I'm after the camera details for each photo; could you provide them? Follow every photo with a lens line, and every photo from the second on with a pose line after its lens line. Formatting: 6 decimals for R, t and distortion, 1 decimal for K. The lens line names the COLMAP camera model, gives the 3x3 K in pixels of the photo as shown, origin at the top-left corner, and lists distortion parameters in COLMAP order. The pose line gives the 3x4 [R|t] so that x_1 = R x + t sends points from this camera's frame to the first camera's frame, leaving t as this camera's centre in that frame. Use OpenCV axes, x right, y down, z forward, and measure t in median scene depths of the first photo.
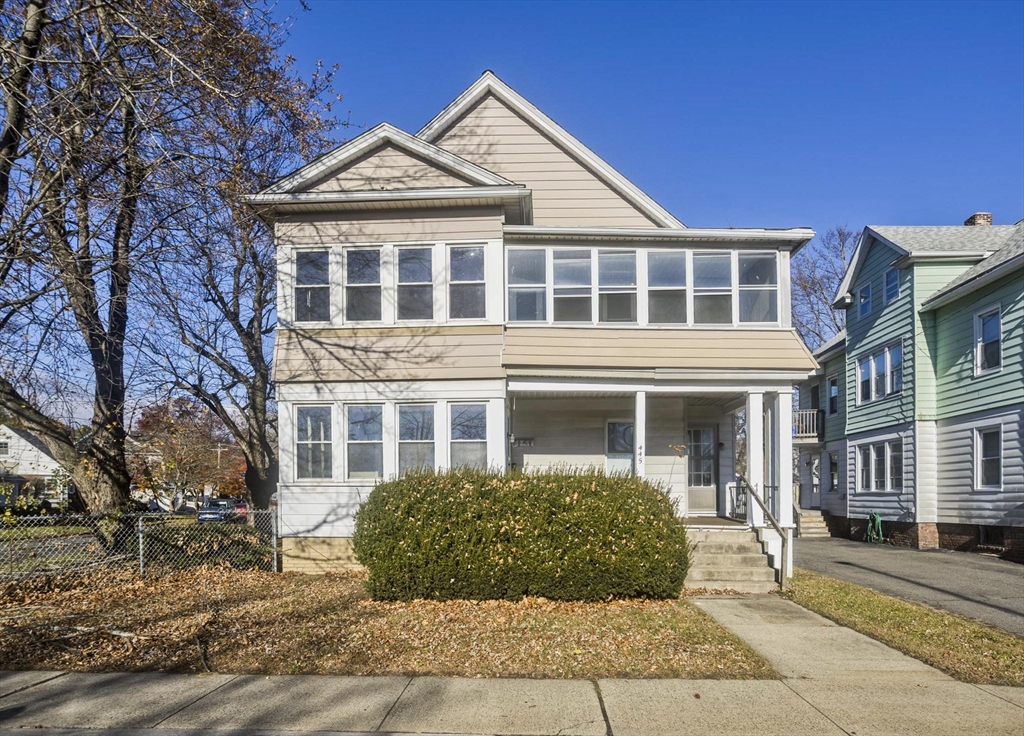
lens RADIAL K [[620.2, 0, 512.2], [0, 620.2, 389.0], [0, 0, 1]] dist [-0.000752, 0.001007]
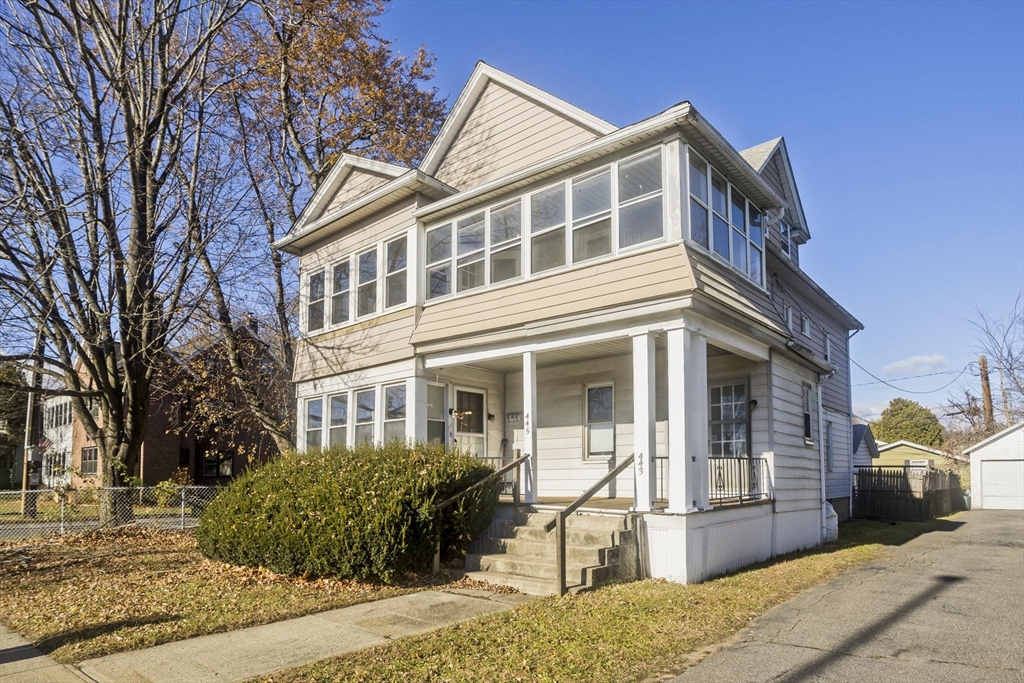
lens RADIAL K [[599.6, 0, 512.0], [0, 599.6, 341.5], [0, 0, 1]] dist [-0.002581, -0.000848]
pose [[0.779052, -0.142275, -0.610603, 0.705332], [0.109189, 0.989817, -0.091324, 0.063690], [0.617378, 0.004475, 0.786654, 0.311895]]
